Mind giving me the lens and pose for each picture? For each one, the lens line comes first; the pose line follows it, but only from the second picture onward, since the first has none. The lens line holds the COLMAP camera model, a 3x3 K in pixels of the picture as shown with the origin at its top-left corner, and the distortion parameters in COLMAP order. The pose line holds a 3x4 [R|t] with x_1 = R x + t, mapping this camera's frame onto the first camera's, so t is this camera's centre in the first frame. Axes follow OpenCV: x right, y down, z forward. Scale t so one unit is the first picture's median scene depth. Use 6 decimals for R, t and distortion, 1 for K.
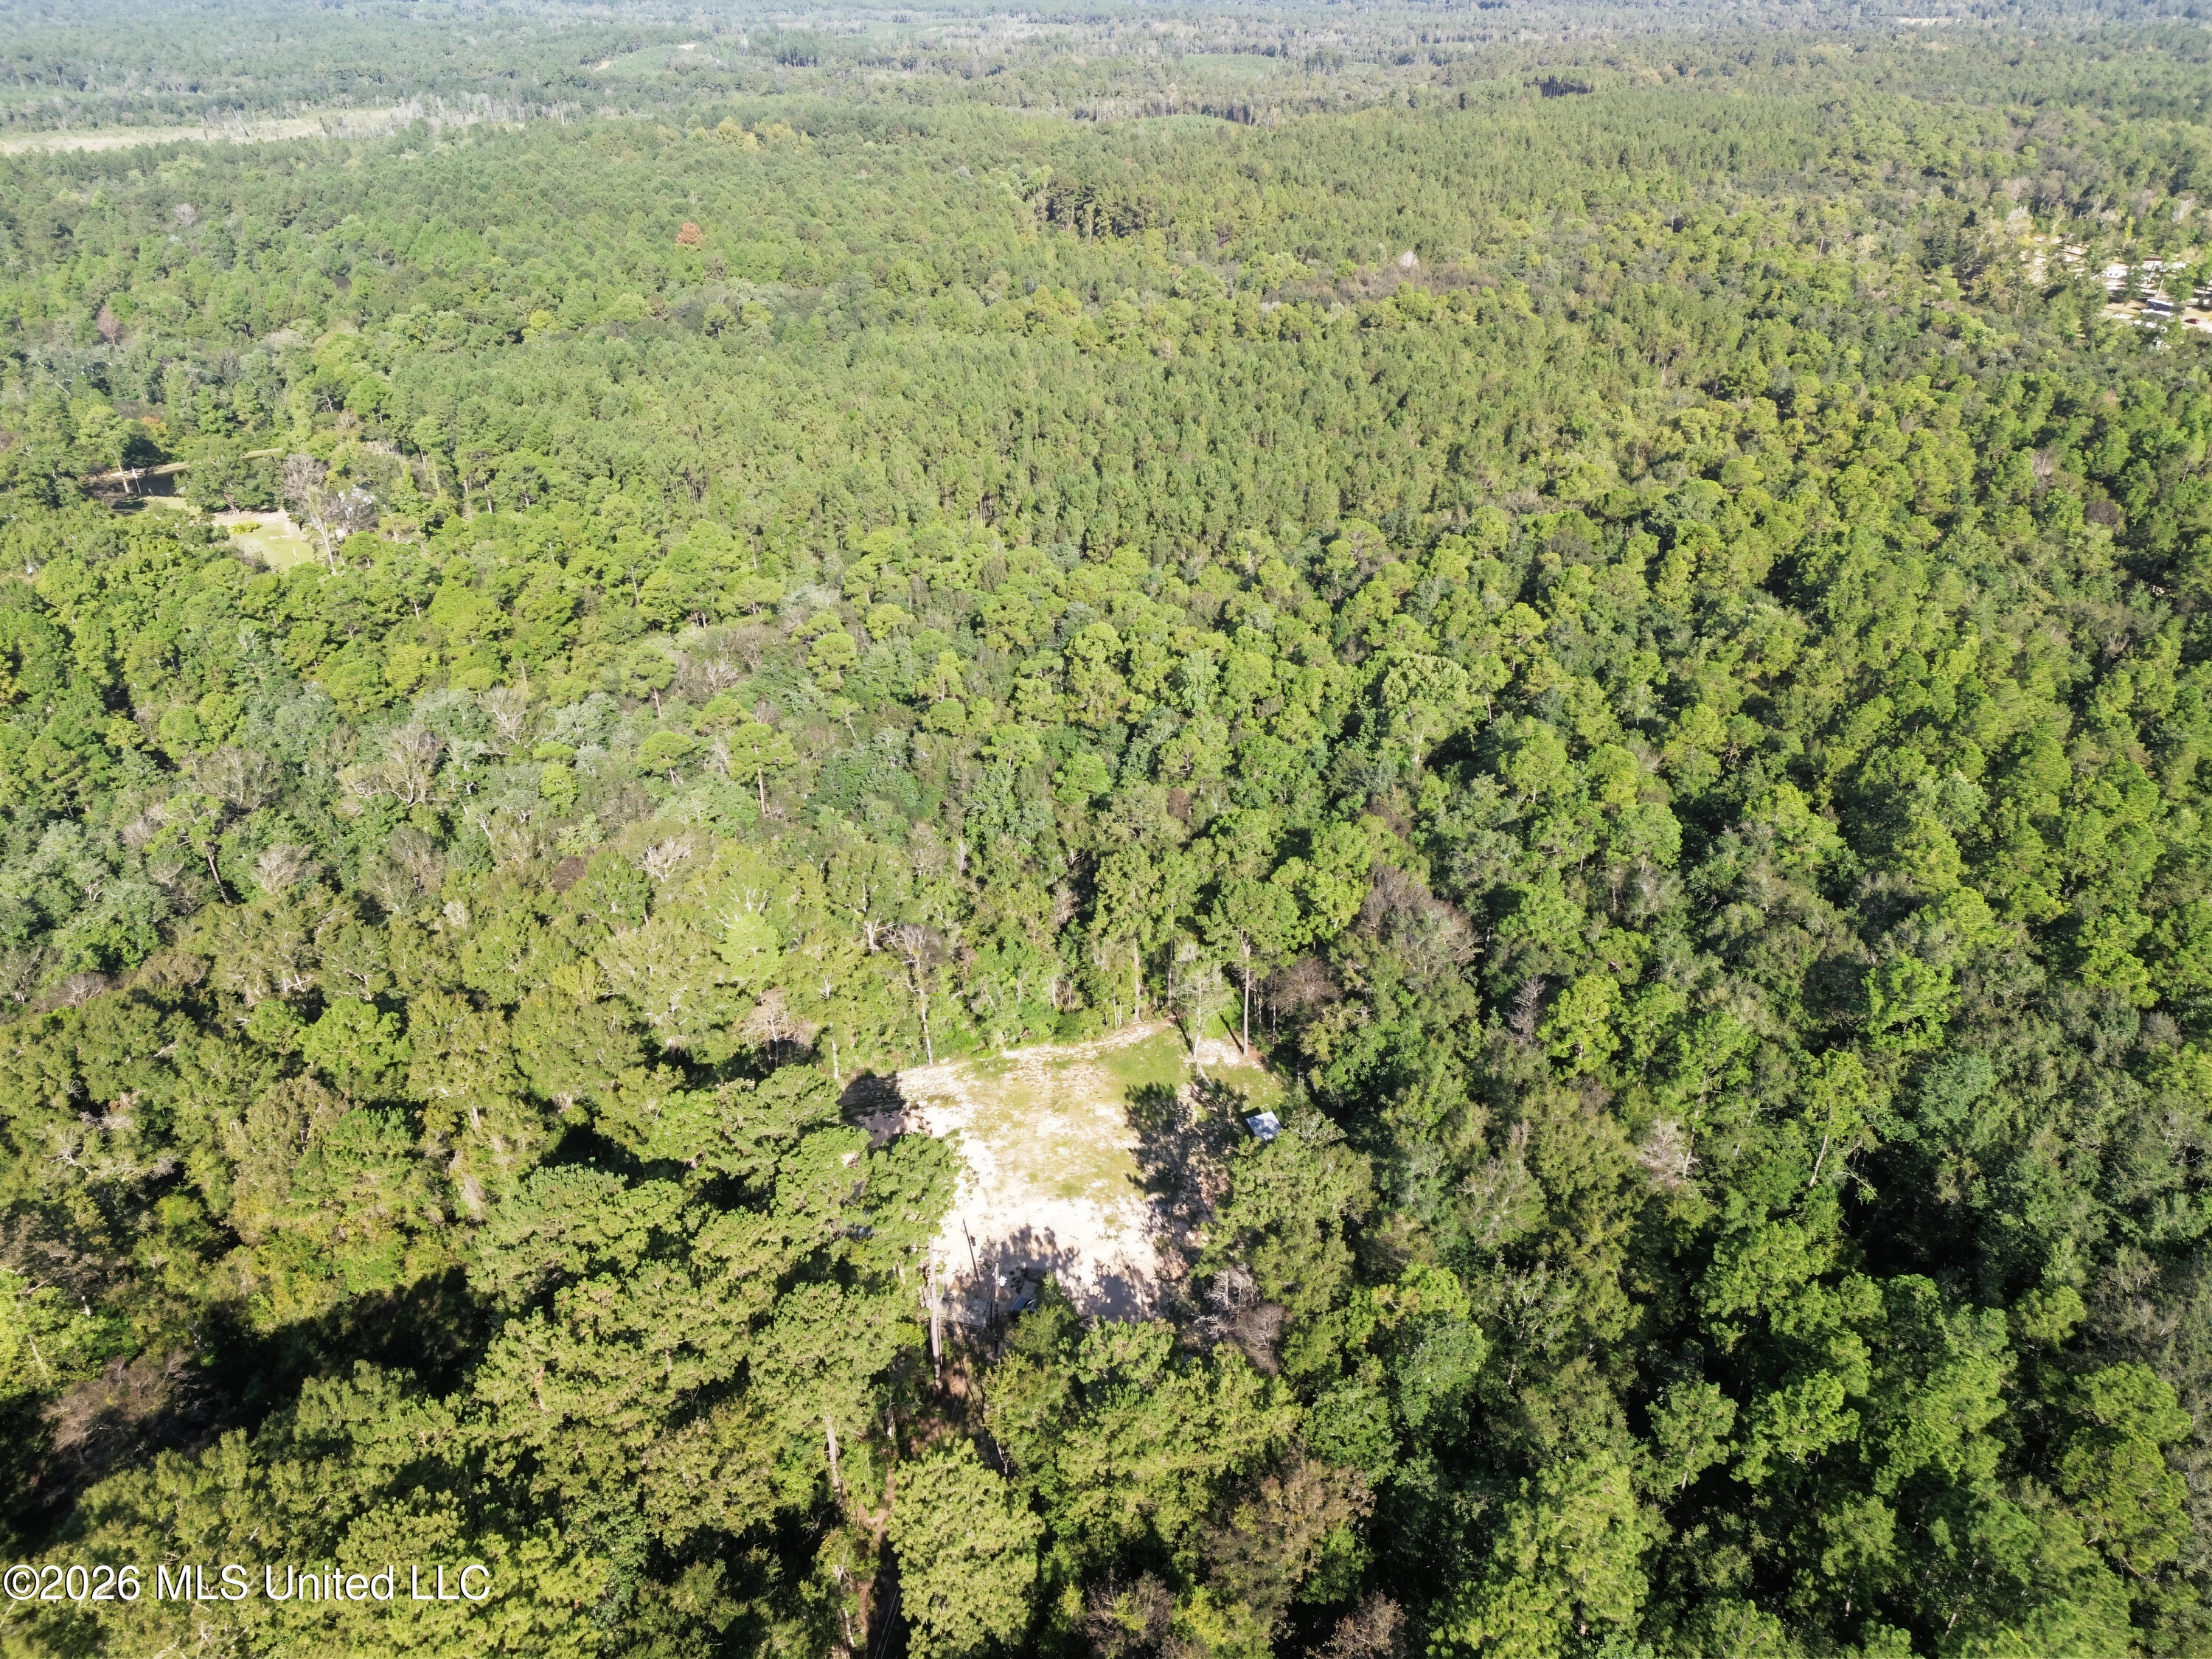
lens RADIAL K [[1560.5, 0, 1112.8], [0, 1560.5, 820.6], [0, 0, 1]] dist [0.074457, -0.071546]
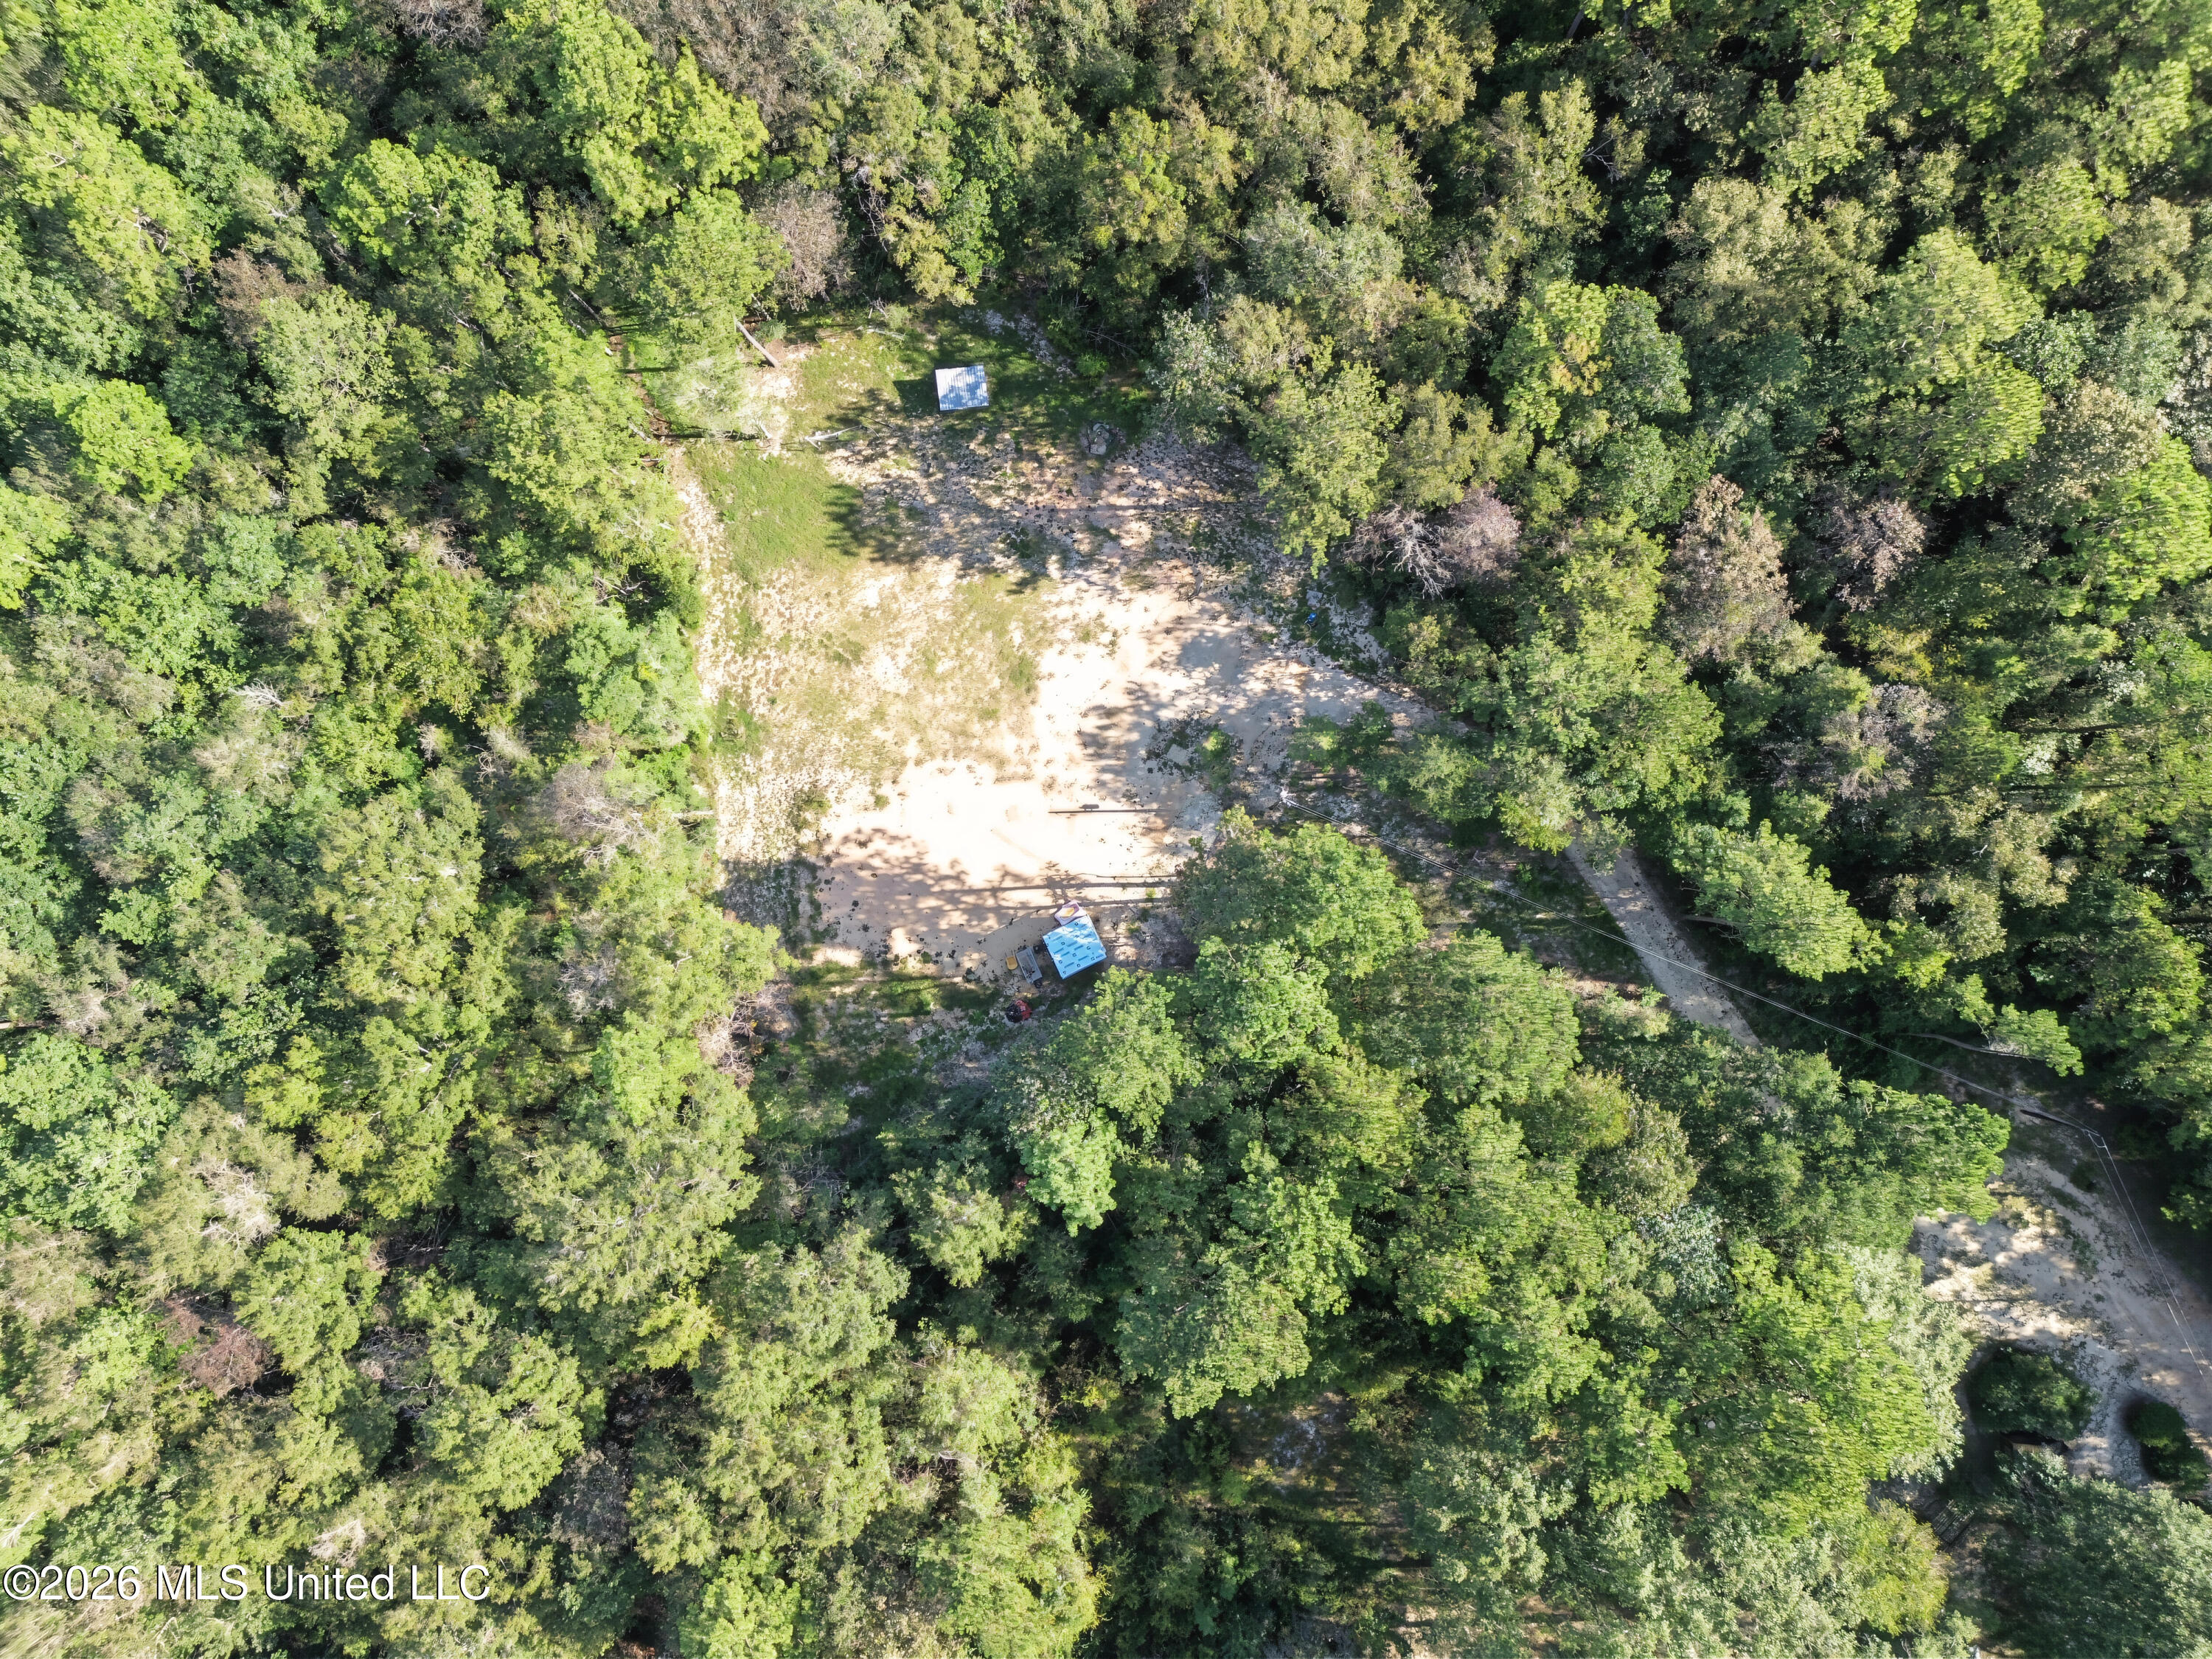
lens RADIAL K [[1560.5, 0, 1112.8], [0, 1560.5, 820.6], [0, 0, 1]] dist [0.074457, -0.071546]
pose [[0.227595, -0.973533, 0.020829, -0.084323], [0.463690, 0.127162, 0.876825, -0.331395], [-0.856266, -0.189903, 0.480359, 0.457624]]
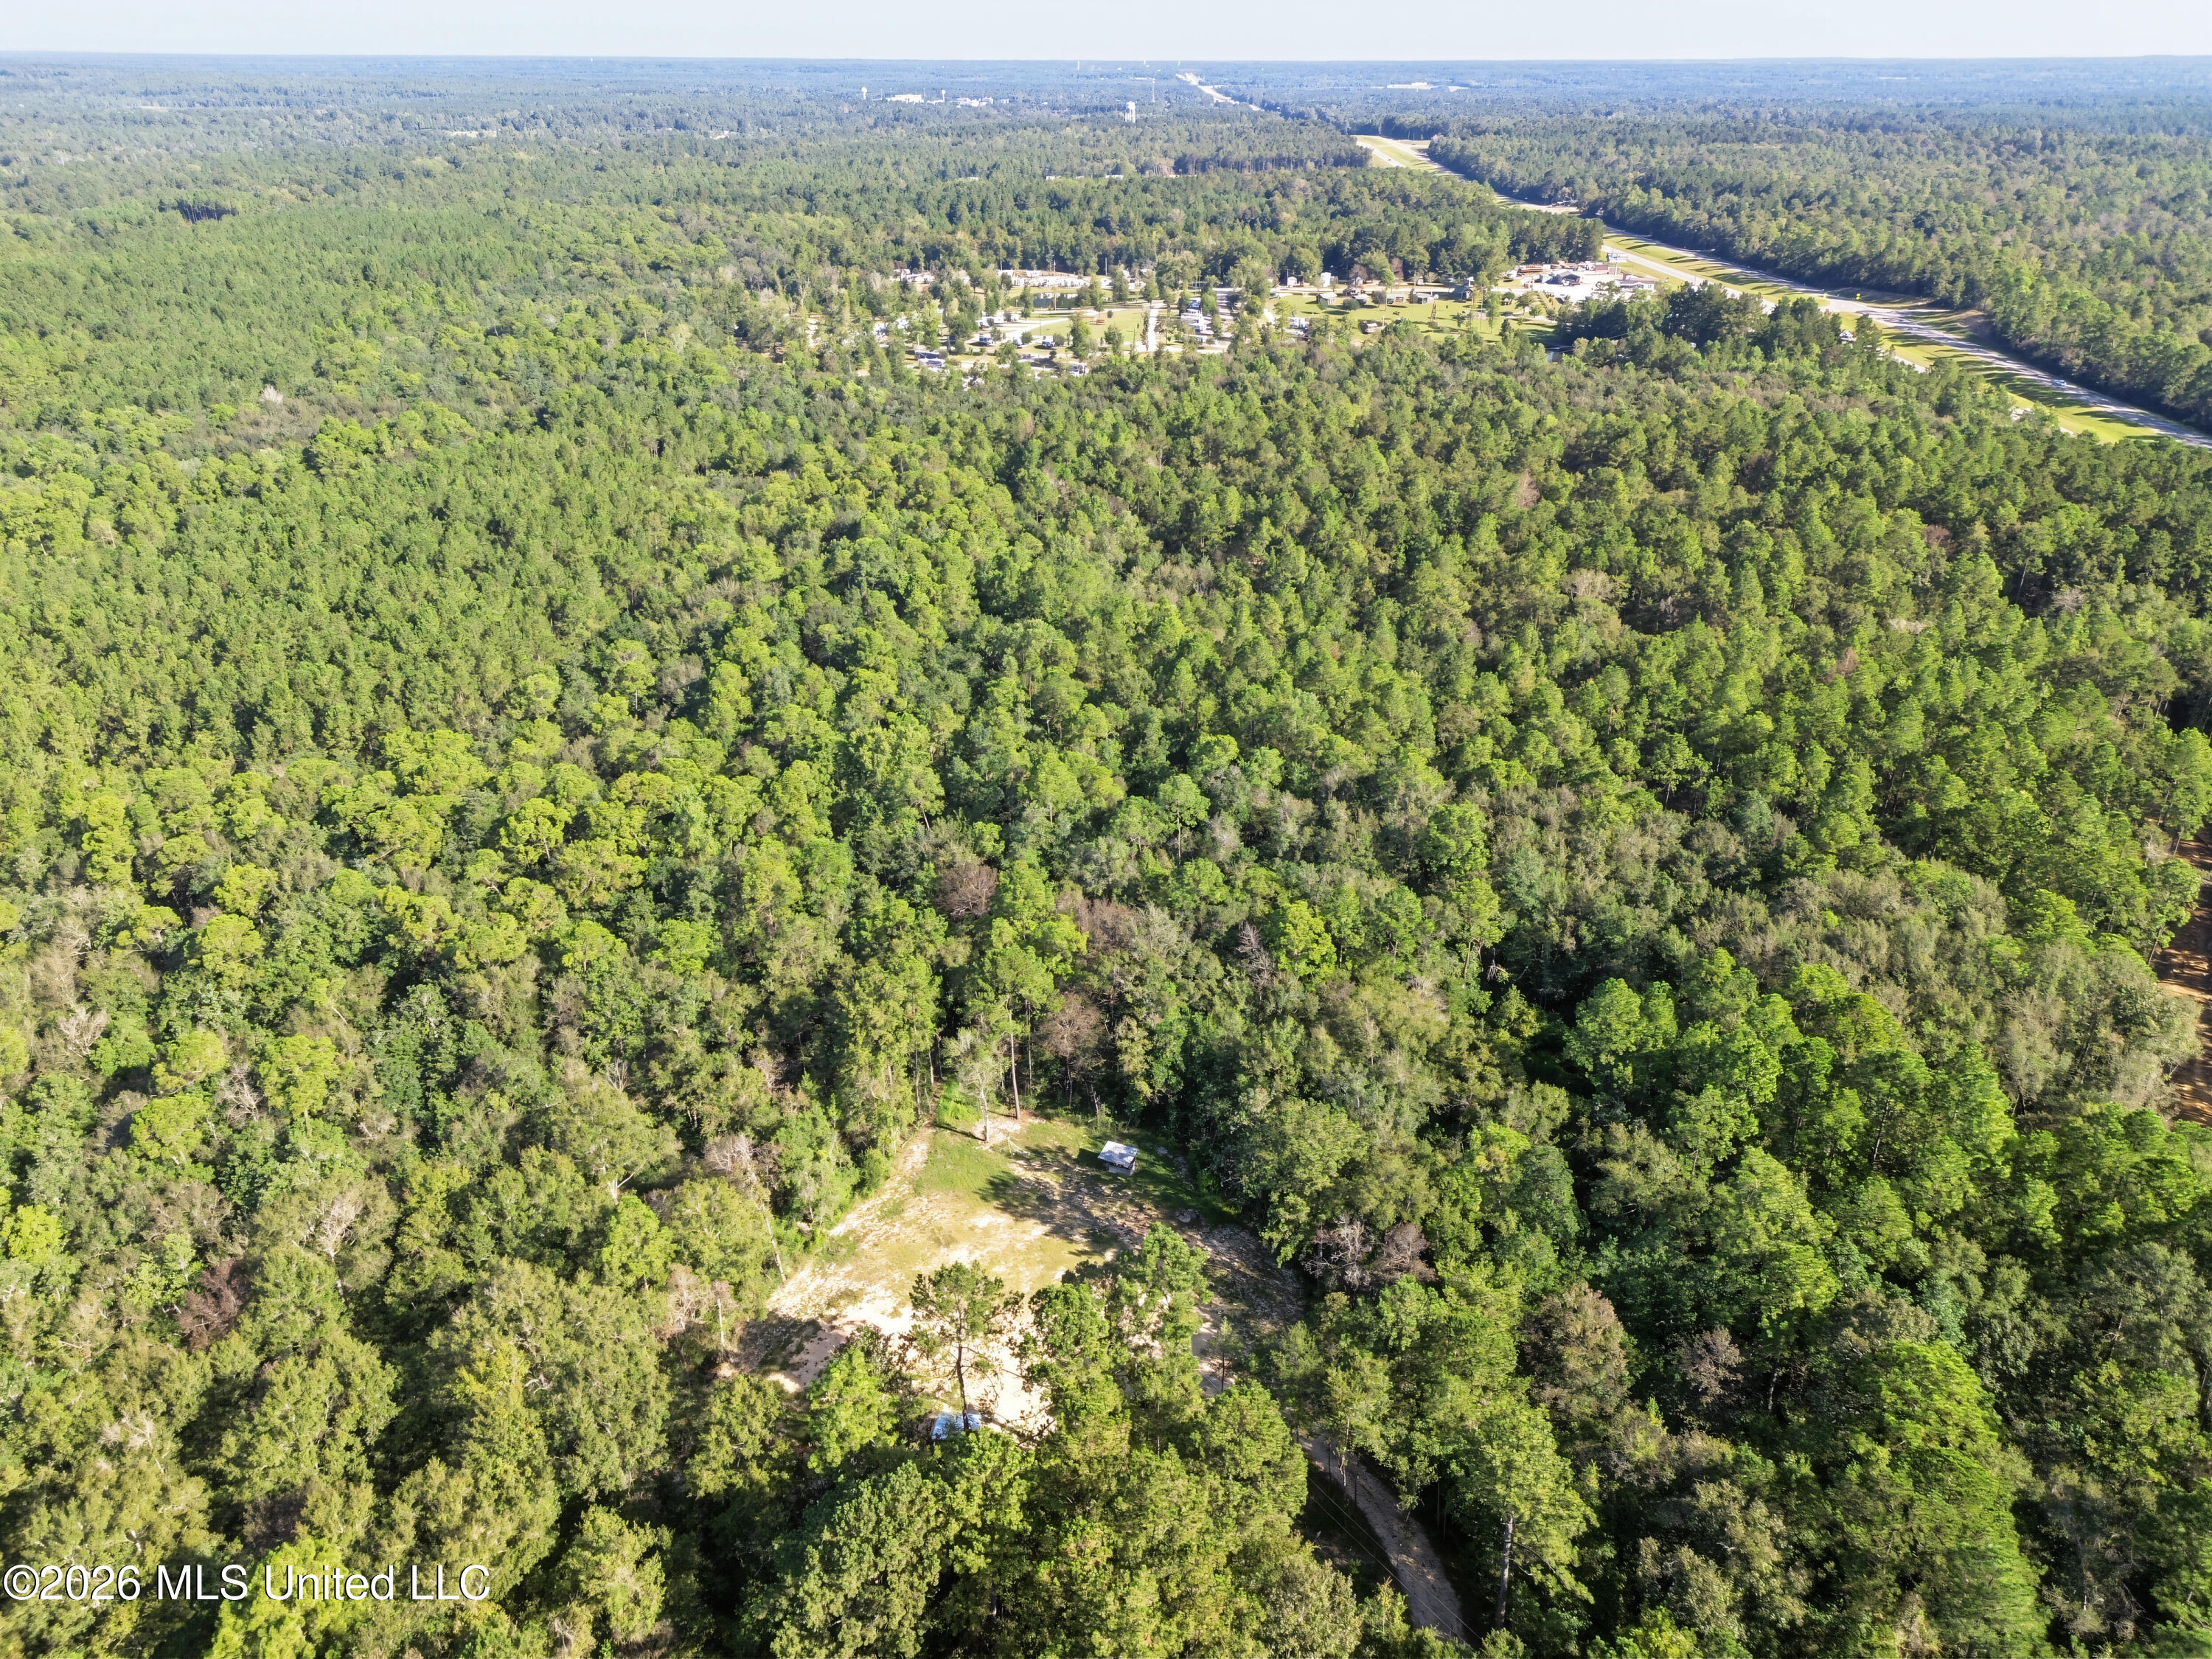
lens RADIAL K [[1560.5, 0, 1112.8], [0, 1560.5, 820.6], [0, 0, 1]] dist [0.074457, -0.071546]
pose [[0.684147, -0.315599, 0.657526, -0.443528], [0.353336, 0.932092, 0.079743, -0.083996], [-0.638041, 0.177771, 0.749200, 0.142822]]
